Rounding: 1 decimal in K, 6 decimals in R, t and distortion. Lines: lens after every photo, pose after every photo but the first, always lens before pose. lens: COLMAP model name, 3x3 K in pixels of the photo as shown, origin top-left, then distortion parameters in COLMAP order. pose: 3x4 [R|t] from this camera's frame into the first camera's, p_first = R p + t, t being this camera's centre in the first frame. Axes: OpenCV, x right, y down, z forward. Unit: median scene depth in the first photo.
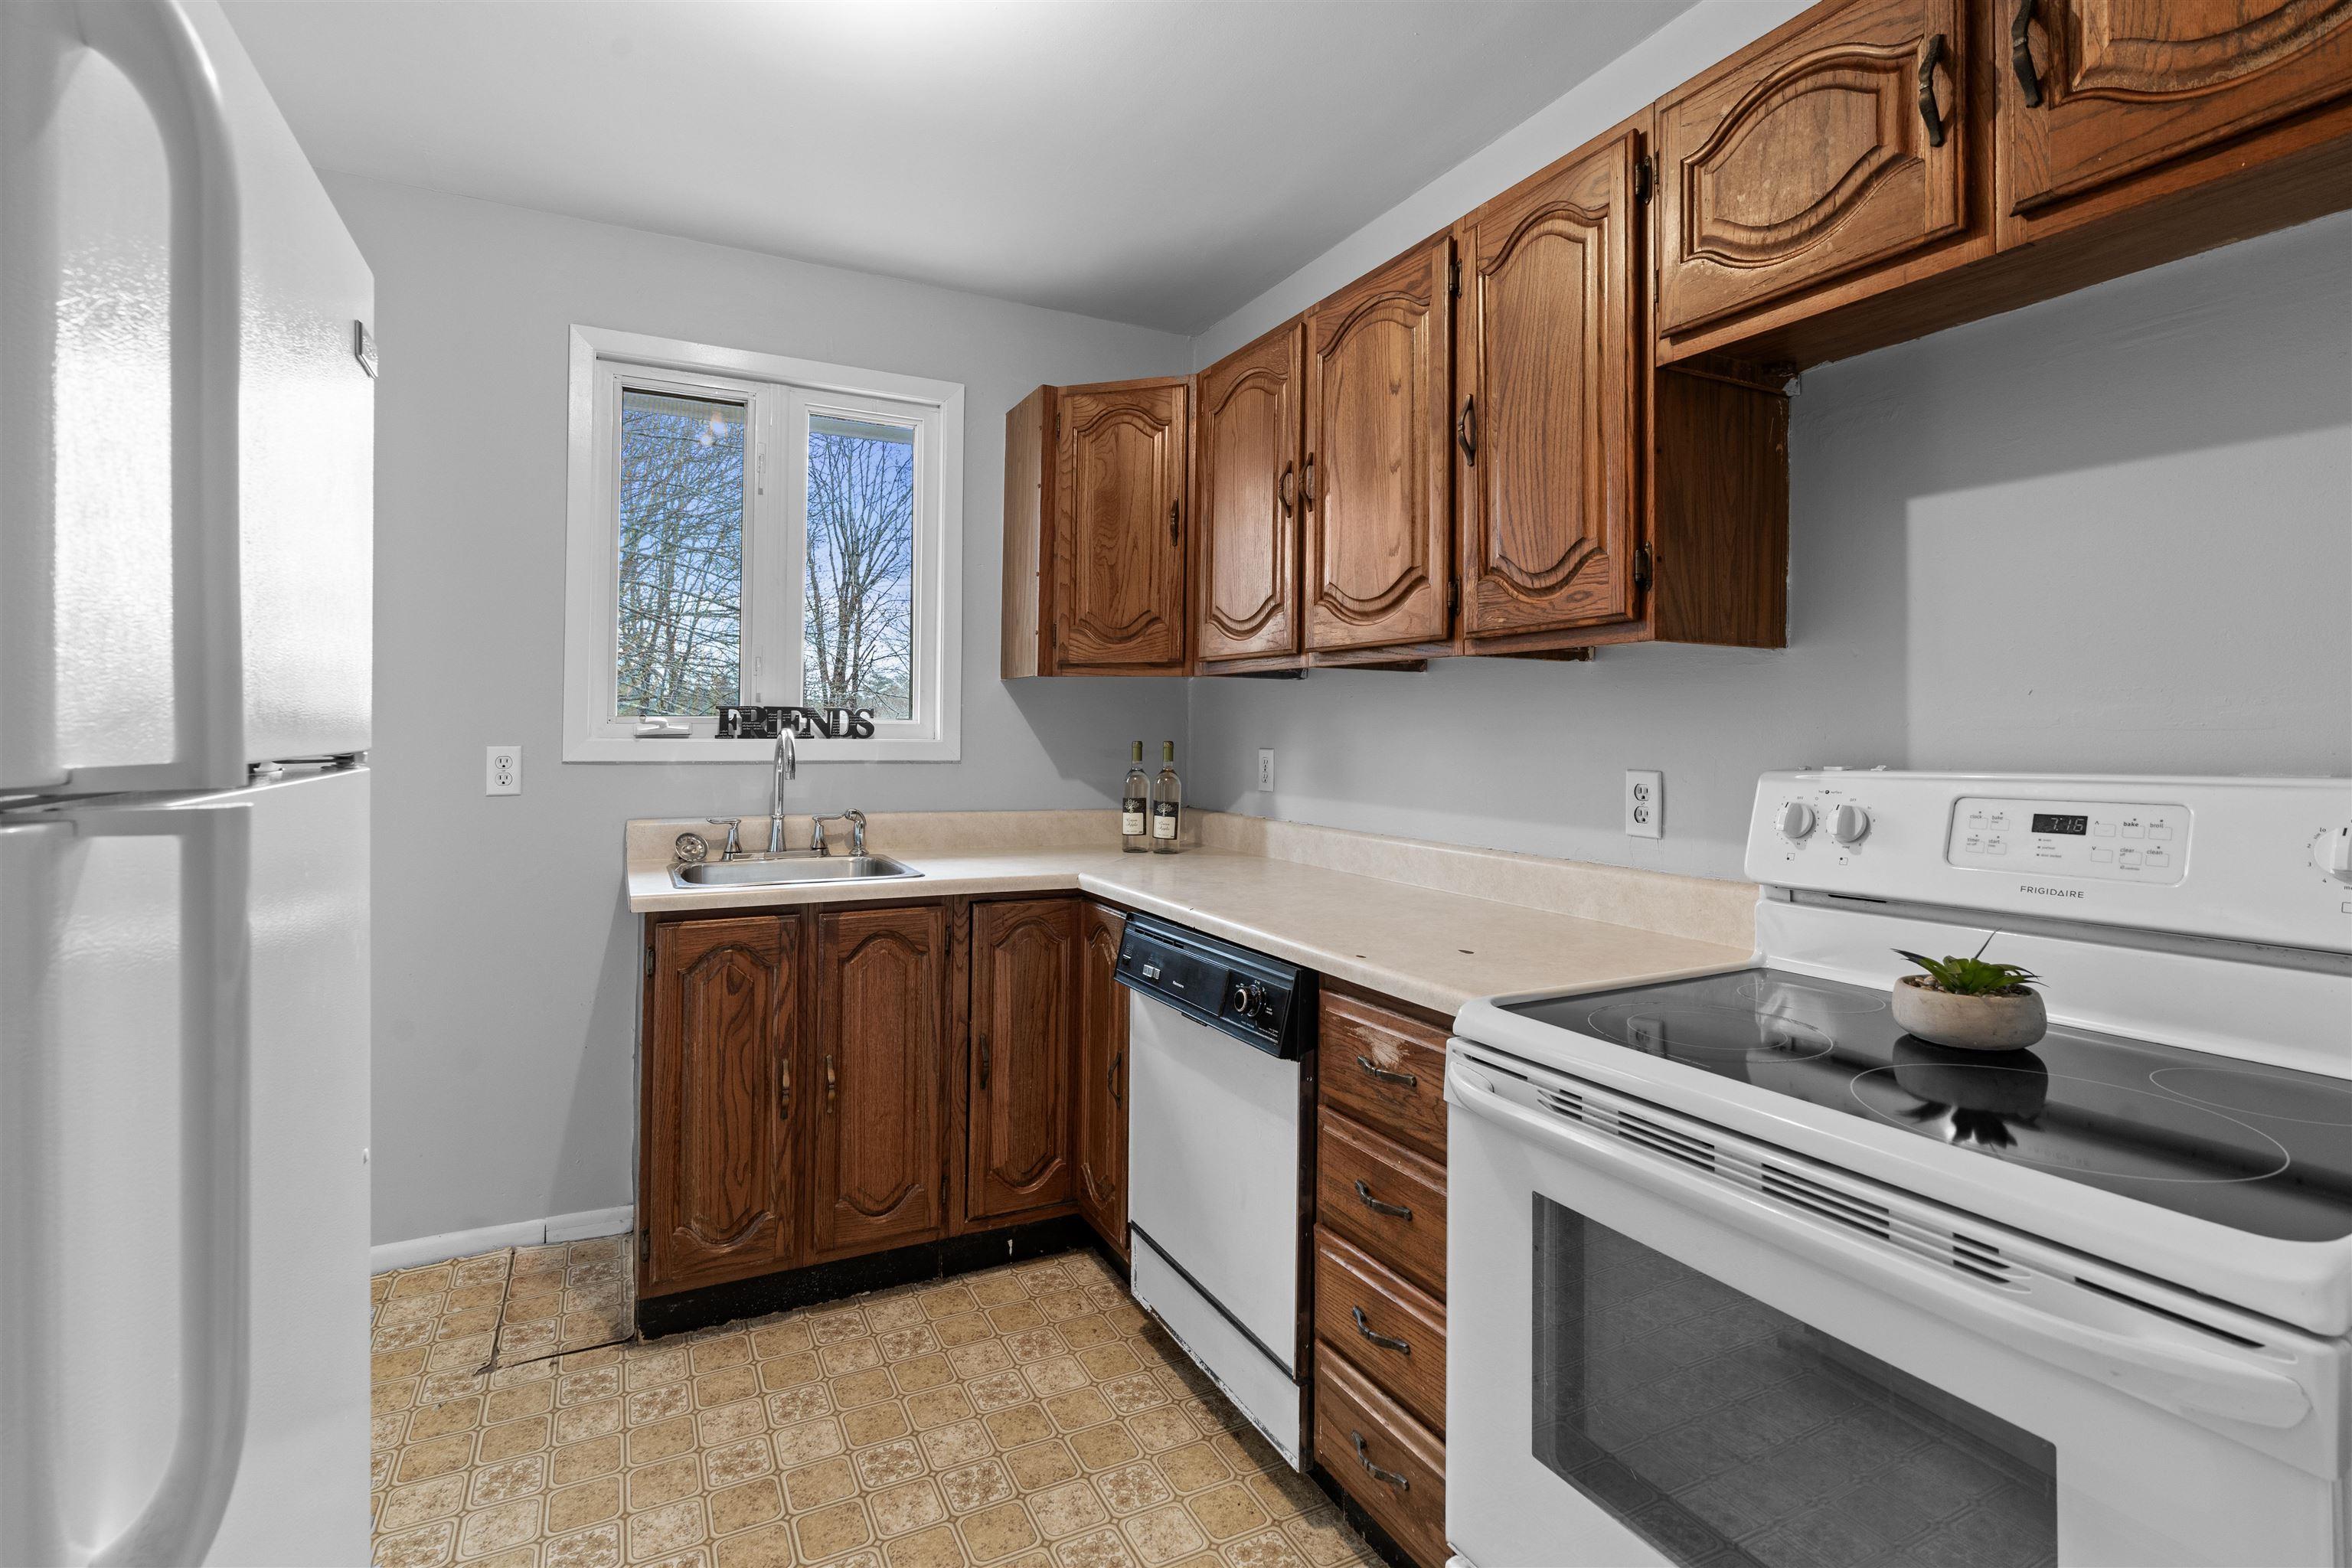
lens RADIAL K [[1077.6, 0, 1140.9], [0, 1077.6, 726.7], [0, 0, 1]] dist [-0.012168, 0.006311]
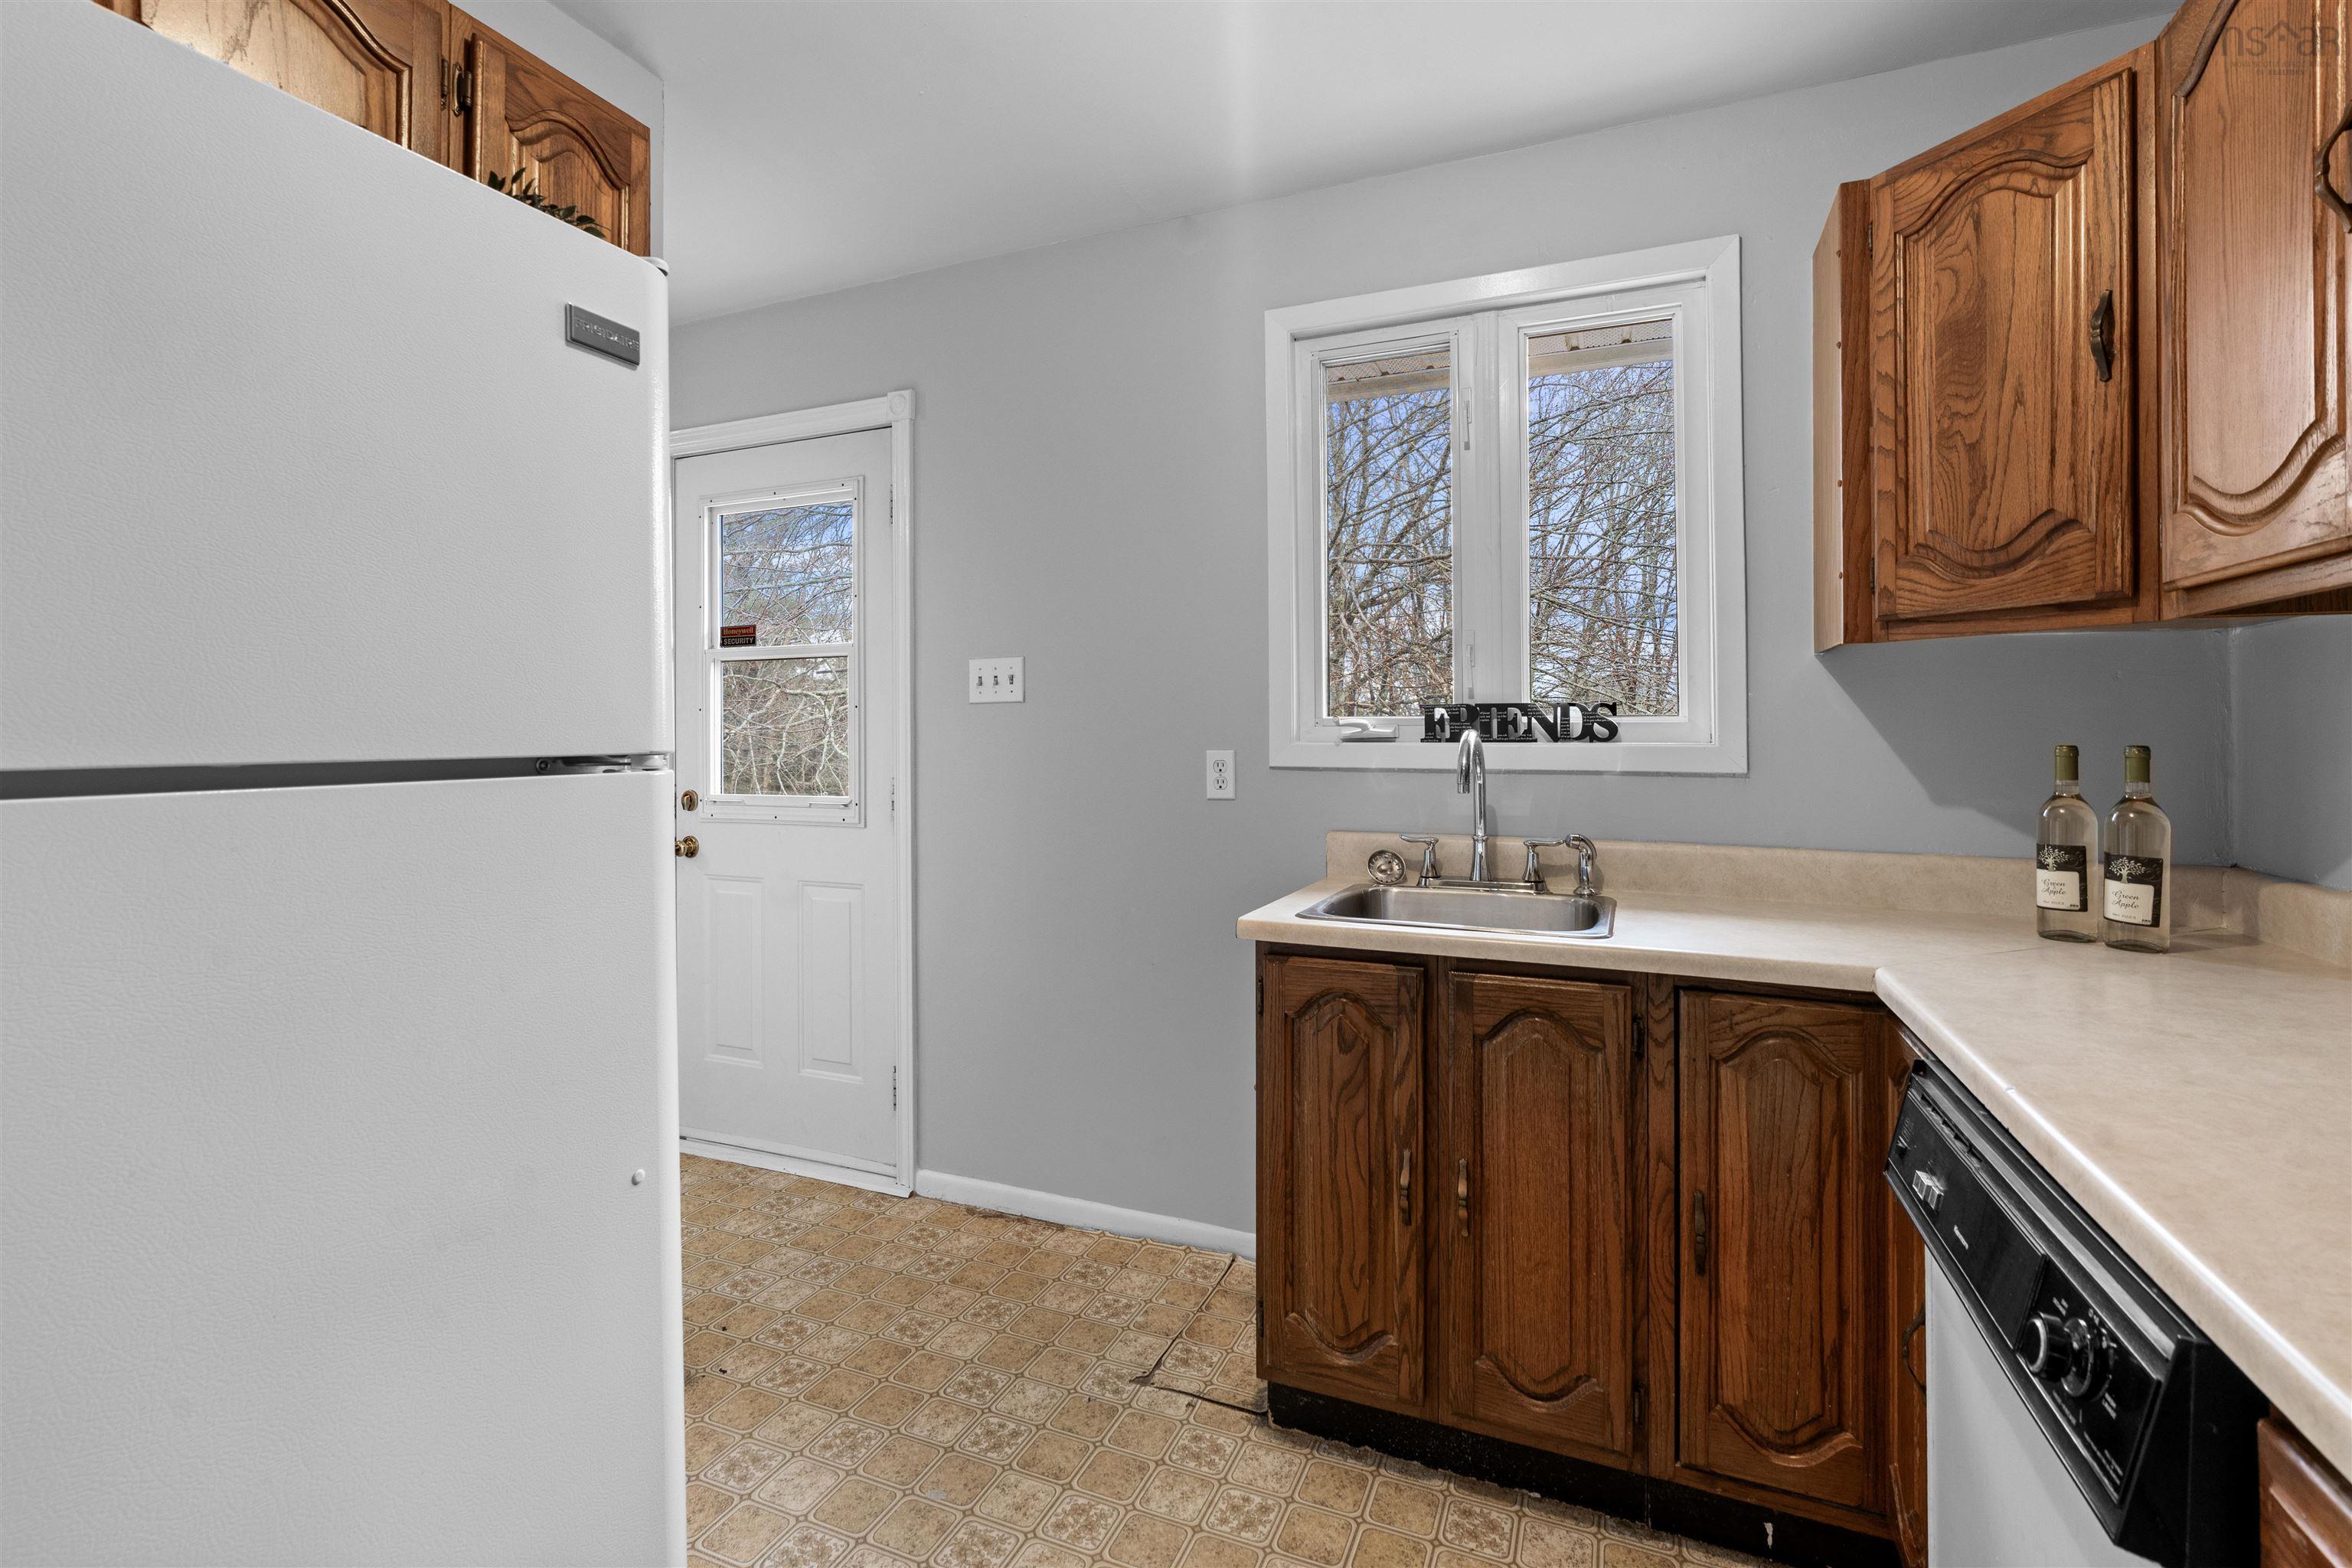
lens RADIAL K [[1077.6, 0, 1140.9], [0, 1077.6, 726.7], [0, 0, 1]] dist [-0.012168, 0.006311]
pose [[0.652355, -0.012568, -0.757809, 0.128013], [0.008715, 0.999921, -0.009080, 0.004976], [0.757863, -0.000681, 0.652413, 0.307152]]
